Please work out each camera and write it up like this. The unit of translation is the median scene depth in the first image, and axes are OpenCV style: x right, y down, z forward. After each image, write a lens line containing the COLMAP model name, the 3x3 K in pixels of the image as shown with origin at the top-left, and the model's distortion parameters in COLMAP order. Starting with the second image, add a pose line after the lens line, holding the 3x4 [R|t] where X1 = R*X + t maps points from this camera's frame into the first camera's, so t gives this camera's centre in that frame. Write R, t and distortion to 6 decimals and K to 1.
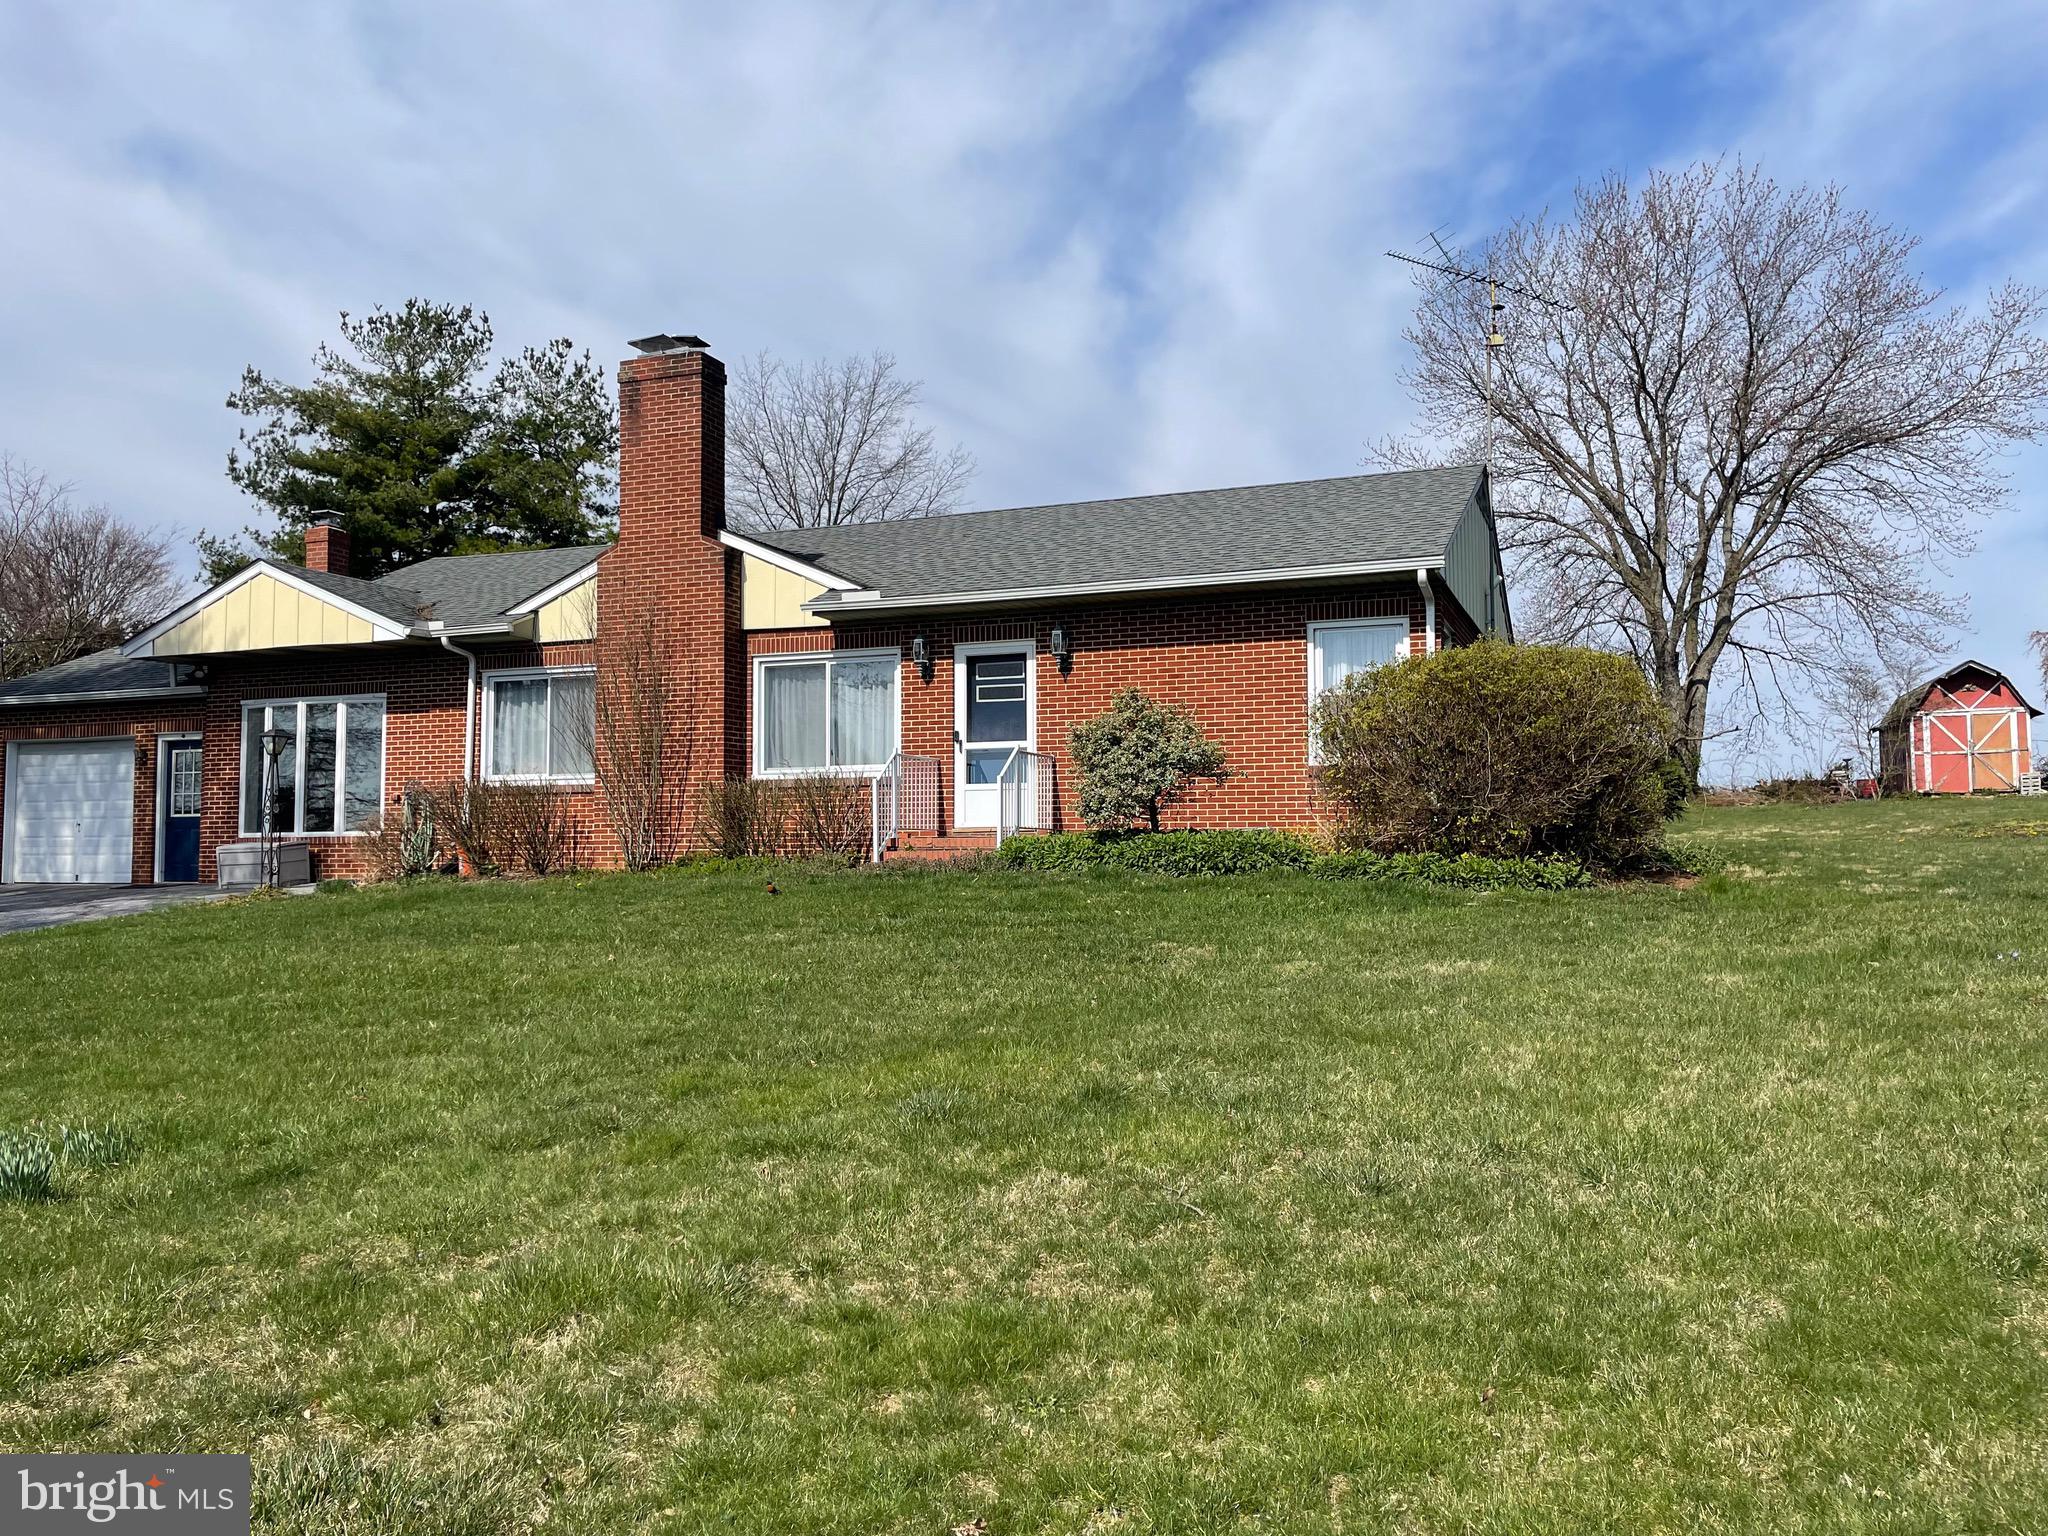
lens RADIAL K [[1548.8, 0, 1026.5], [0, 1548.8, 775.1], [0, 0, 1]] dist [0.053052, -0.028288]
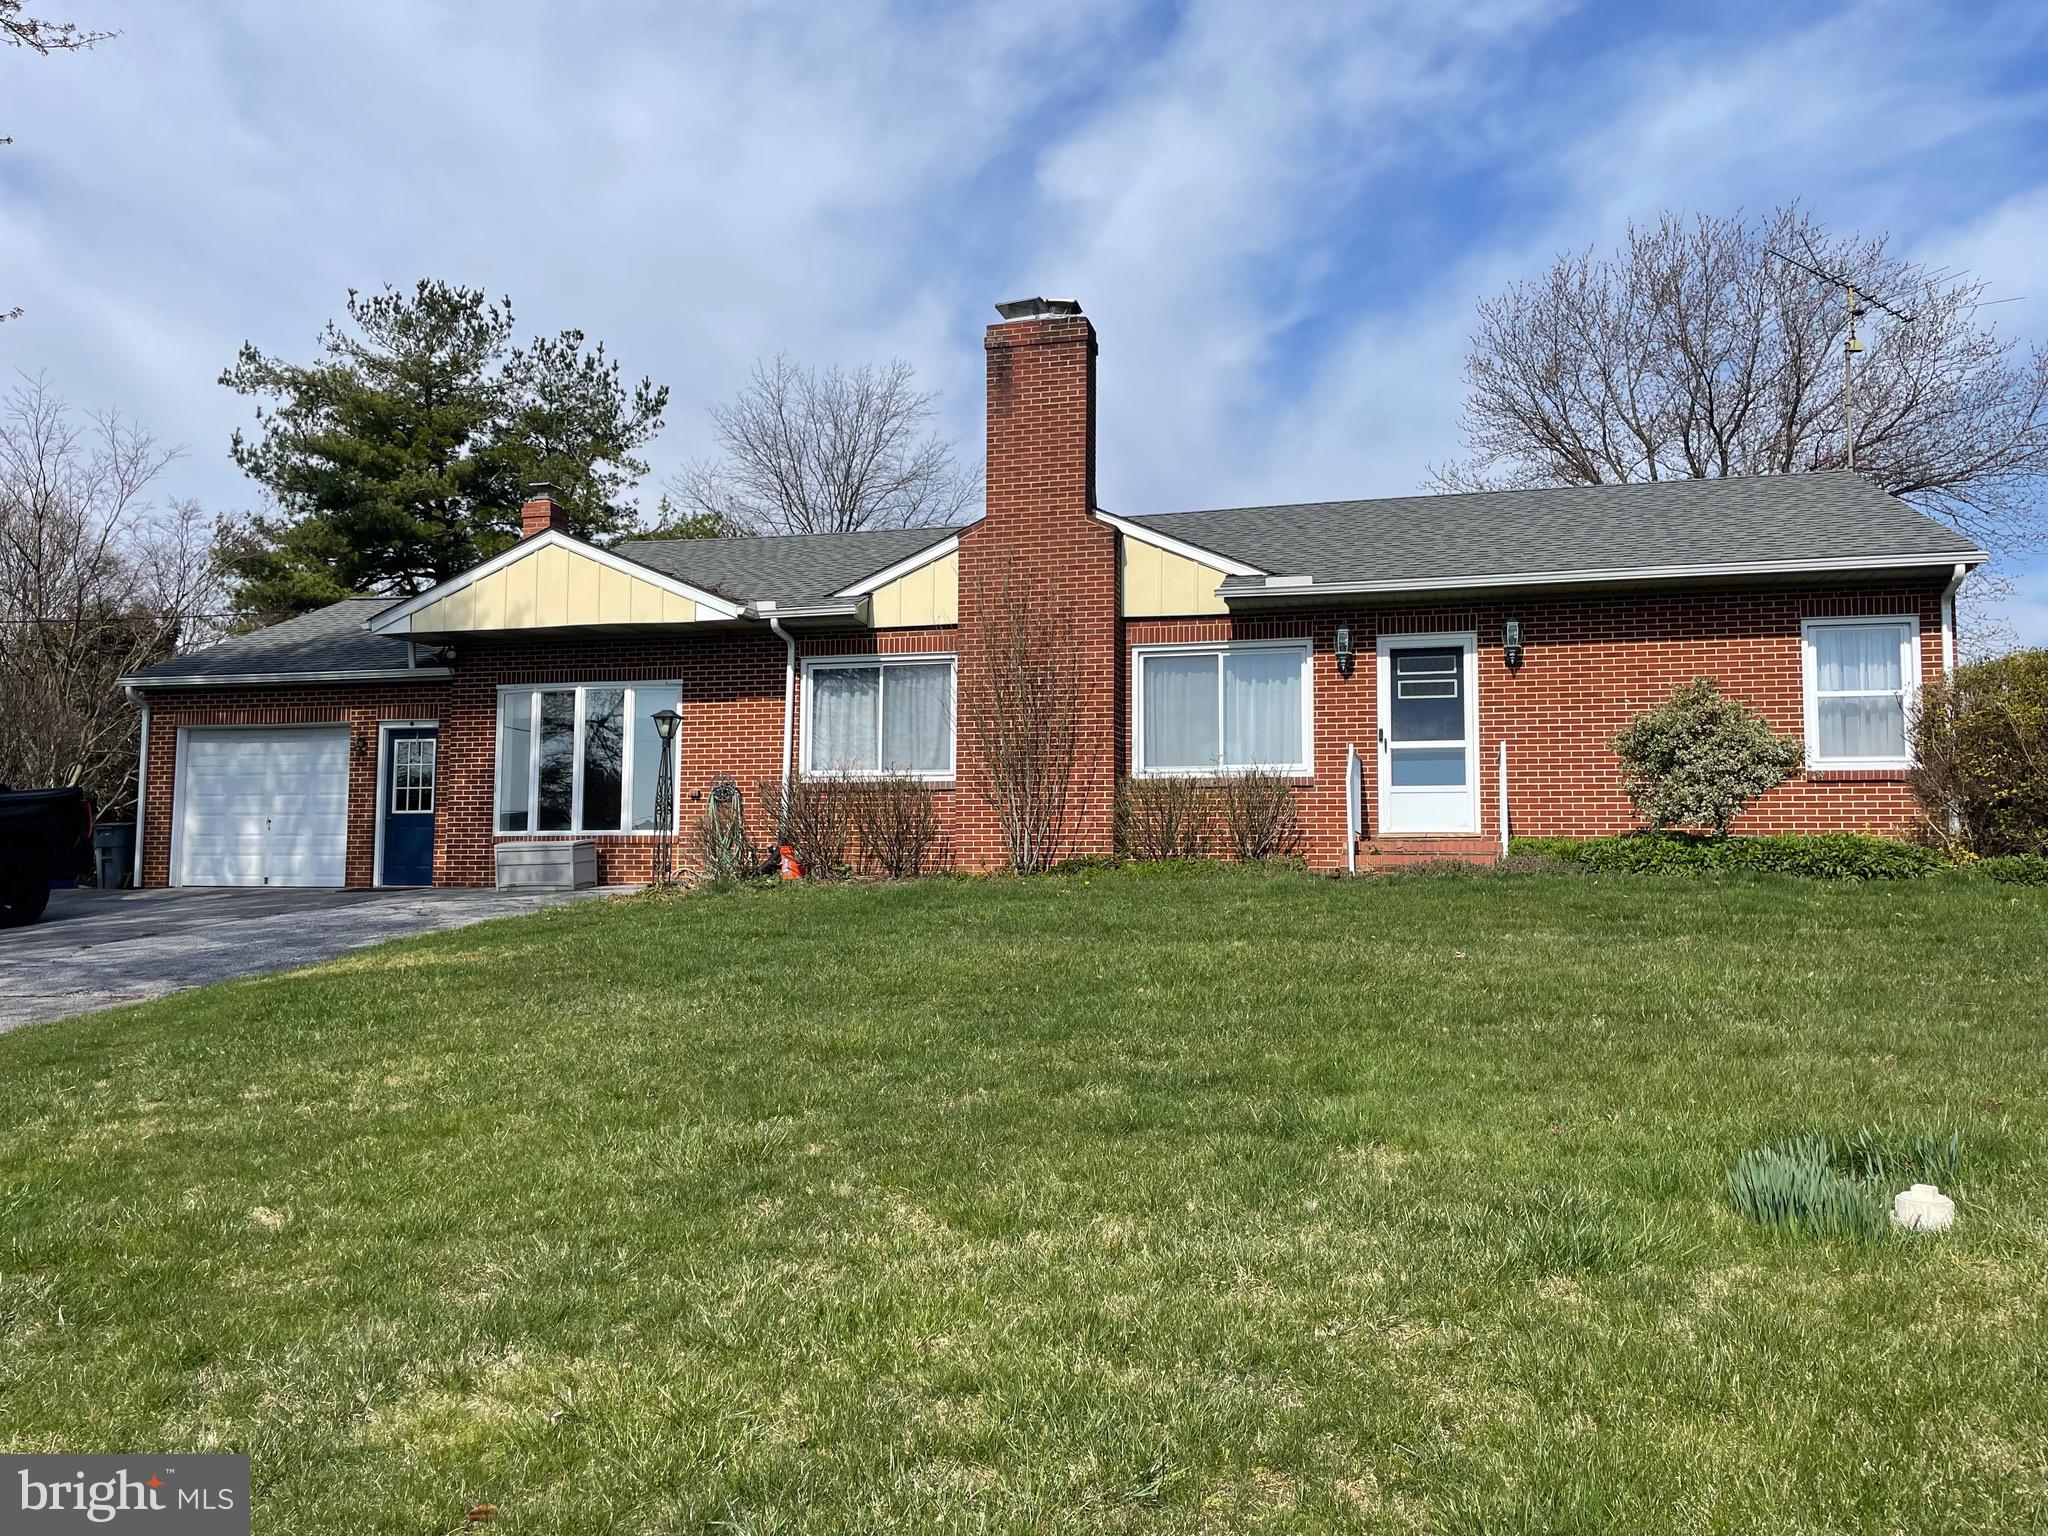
lens RADIAL K [[1548.8, 0, 1024.6], [0, 1548.8, 773.1], [0, 0, 1]] dist [0.053052, -0.028288]
pose [[0.994628, 0.018633, 0.101825, -0.297413], [-0.016466, 0.999621, -0.022077, 0.018888], [-0.102198, 0.020282, 0.994557, 0.075692]]
